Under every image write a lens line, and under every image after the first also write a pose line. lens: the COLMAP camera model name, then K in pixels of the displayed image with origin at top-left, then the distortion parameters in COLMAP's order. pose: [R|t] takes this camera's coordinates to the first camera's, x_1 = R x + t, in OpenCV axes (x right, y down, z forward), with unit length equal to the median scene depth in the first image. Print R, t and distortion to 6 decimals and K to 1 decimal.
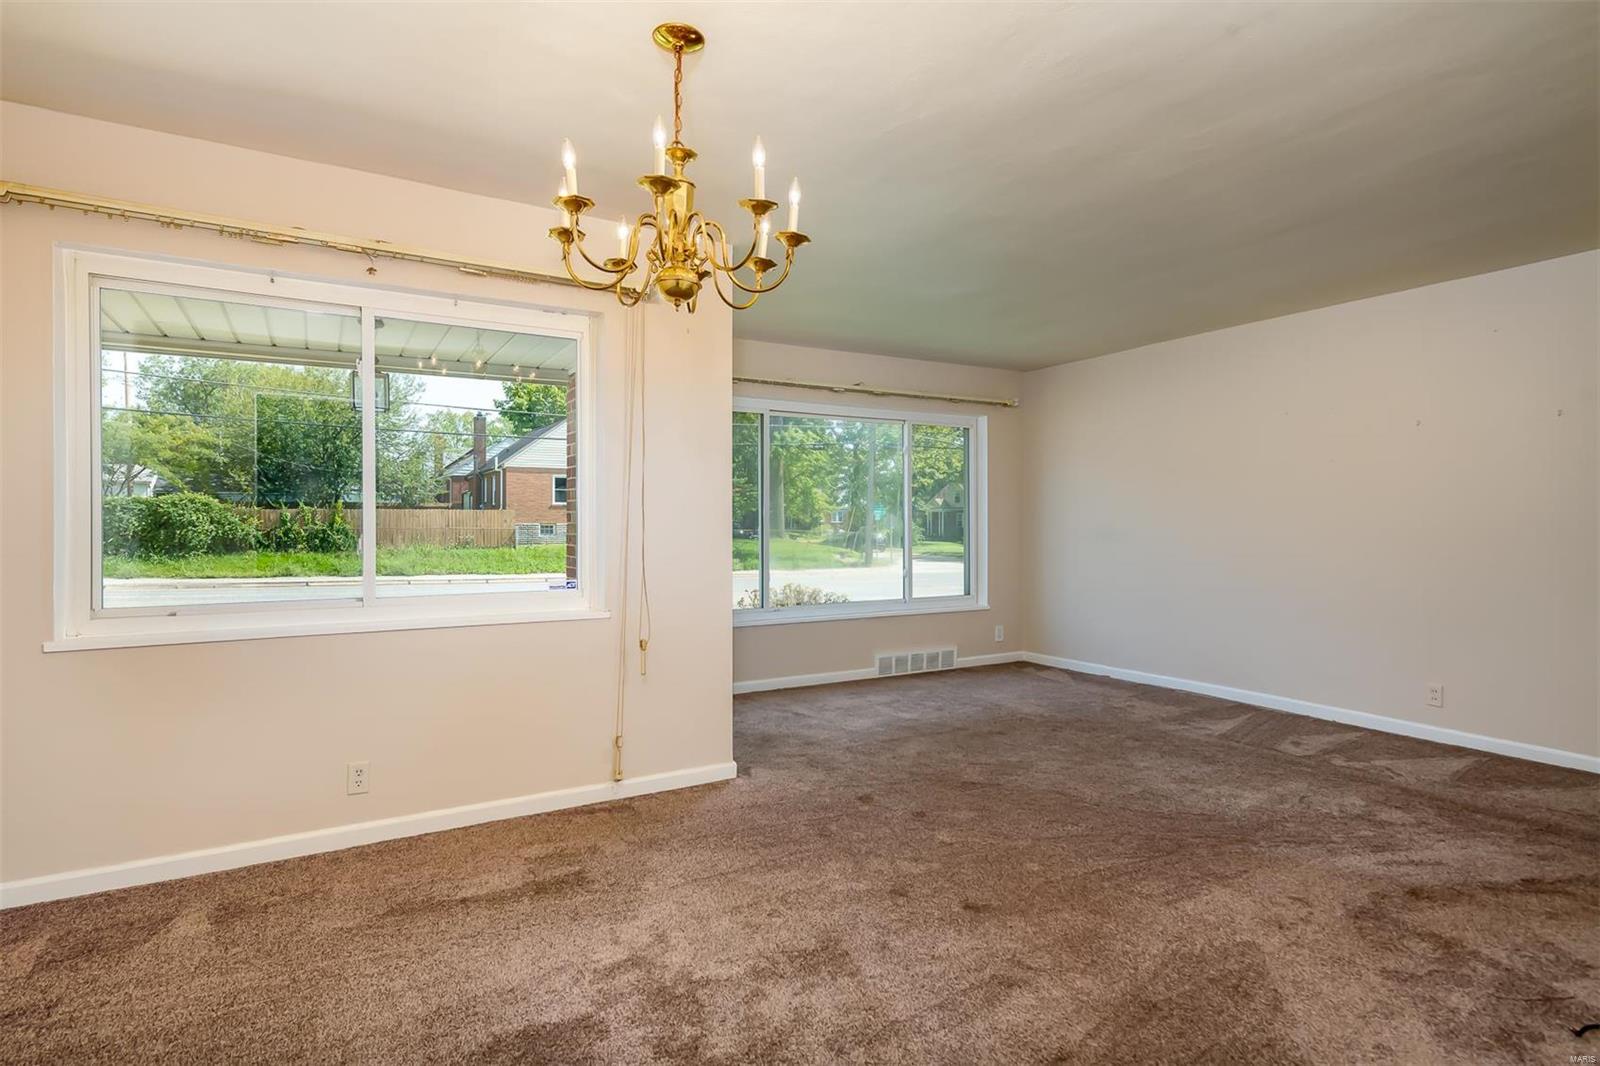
lens RADIAL K [[807.4, 0, 818.2], [0, 807.4, 526.6], [0, 0, 1]] dist [0.000287, -0.000233]
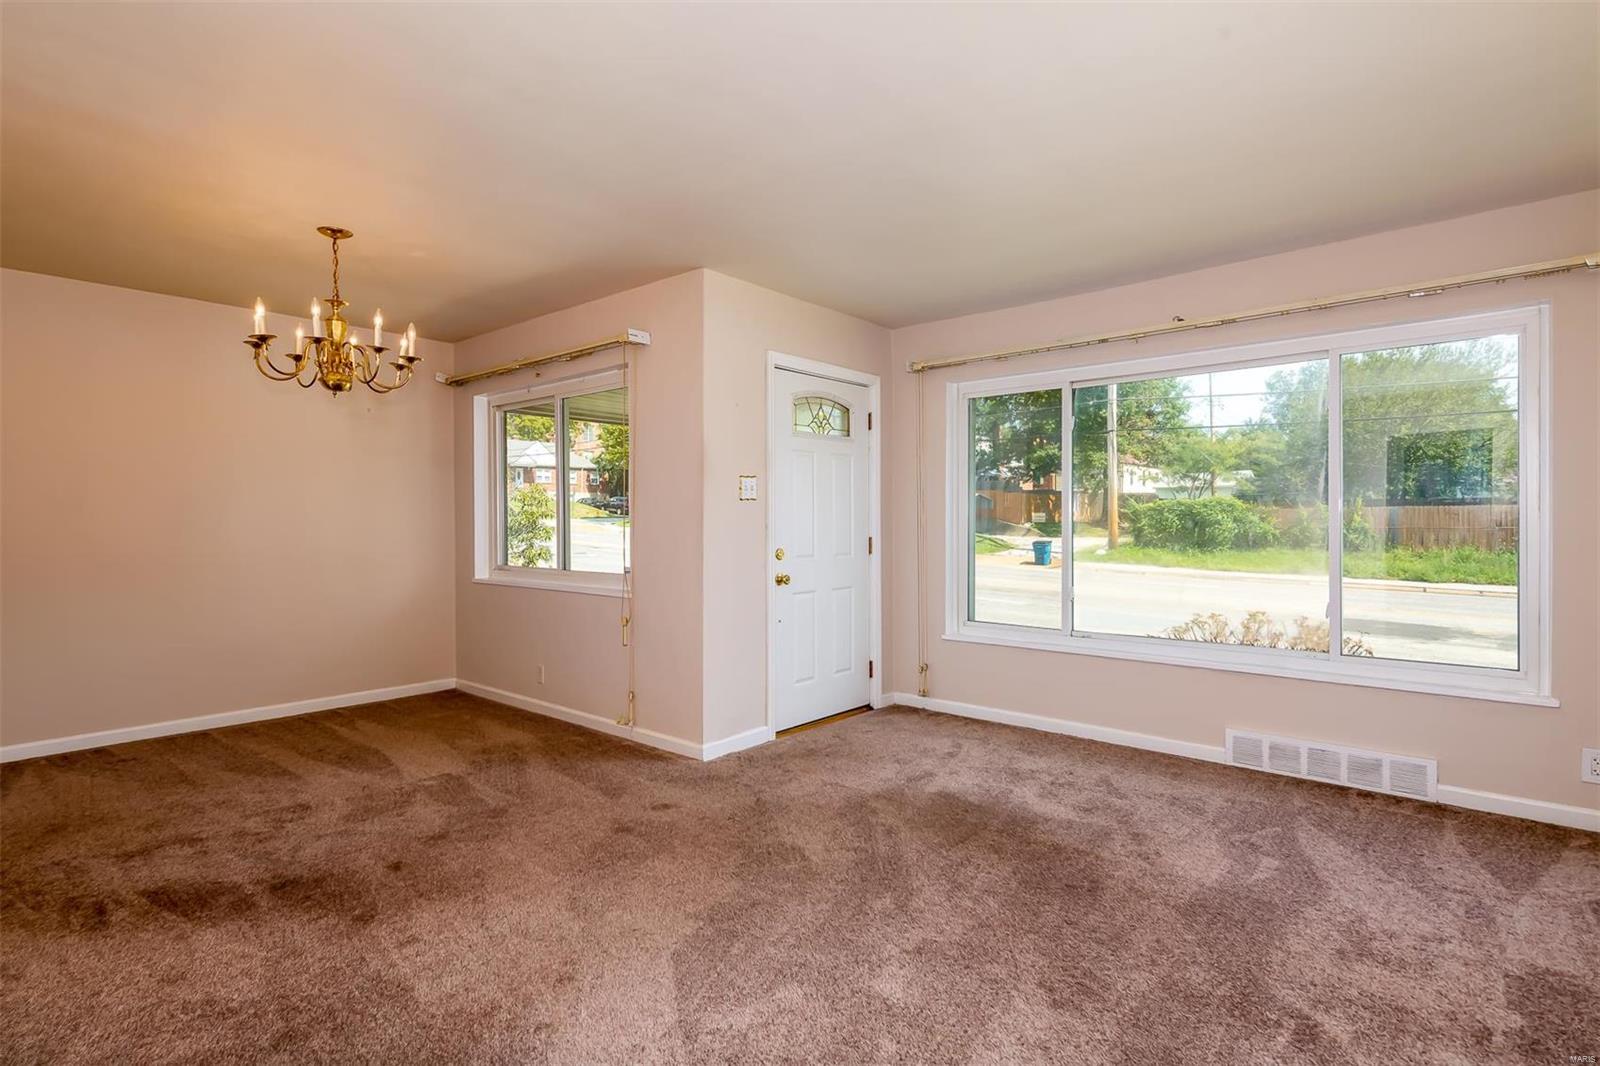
lens RADIAL K [[807.4, 0, 818.2], [0, 807.4, 526.6], [0, 0, 1]] dist [0.000287, -0.000233]
pose [[0.311467, 0.006852, -0.950232, 0.130098], [-0.005059, 0.999972, 0.005553, -0.001020], [0.950243, 0.003077, 0.311493, 0.109717]]
